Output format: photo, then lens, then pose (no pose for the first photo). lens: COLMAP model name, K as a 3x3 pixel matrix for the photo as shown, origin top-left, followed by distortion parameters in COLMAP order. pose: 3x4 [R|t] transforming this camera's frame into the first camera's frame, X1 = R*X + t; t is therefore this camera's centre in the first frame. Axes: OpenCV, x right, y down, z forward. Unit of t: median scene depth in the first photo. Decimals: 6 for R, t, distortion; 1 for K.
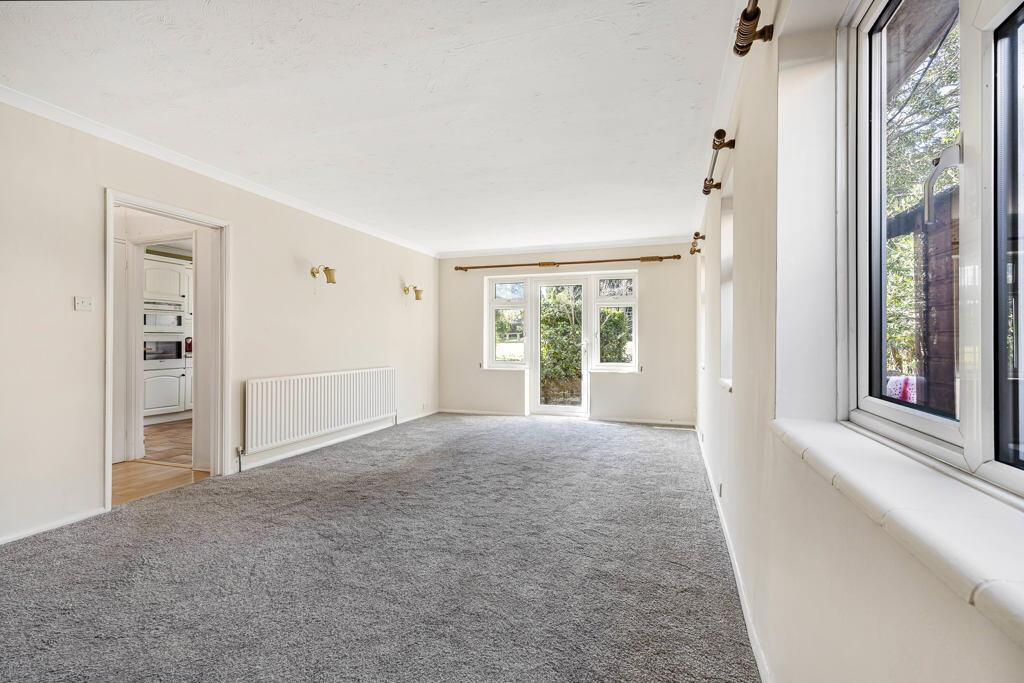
lens RADIAL K [[471.2, 0, 514.4], [0, 471.2, 339.6], [0, 0, 1]] dist [-0.001017, 0.000022]
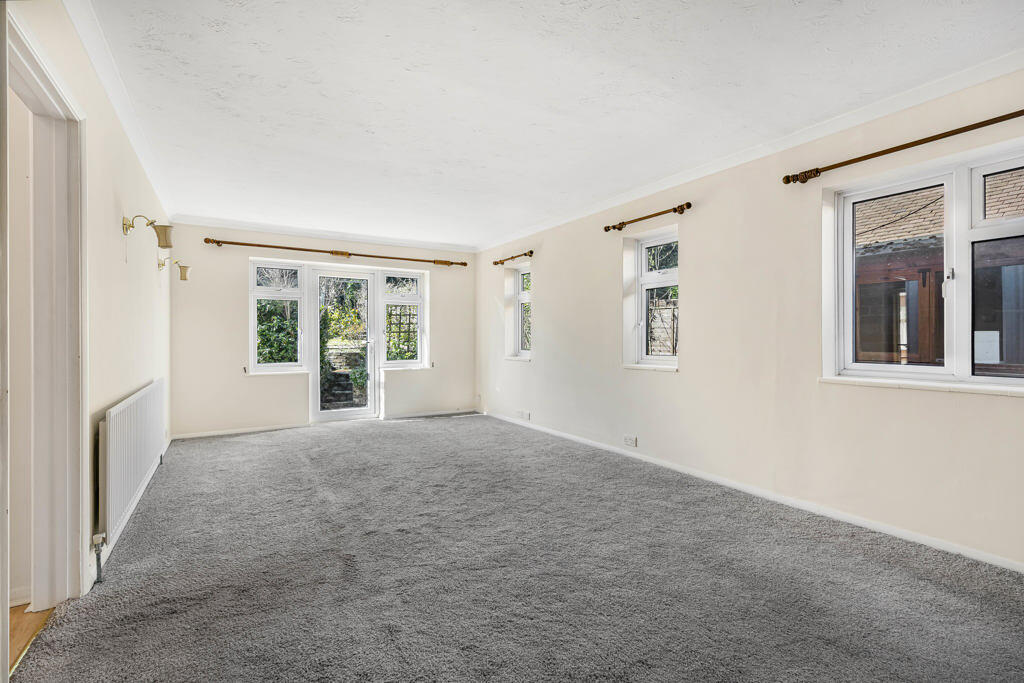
lens RADIAL K [[471.2, 0, 517.5], [0, 471.2, 340.5], [0, 0, 1]] dist [-0.001017, 0.000022]
pose [[0.631993, -0.006069, 0.774950, -0.705998], [-0.000777, 0.999964, 0.008465, -0.002597], [-0.774973, -0.005952, 0.631966, 0.285370]]
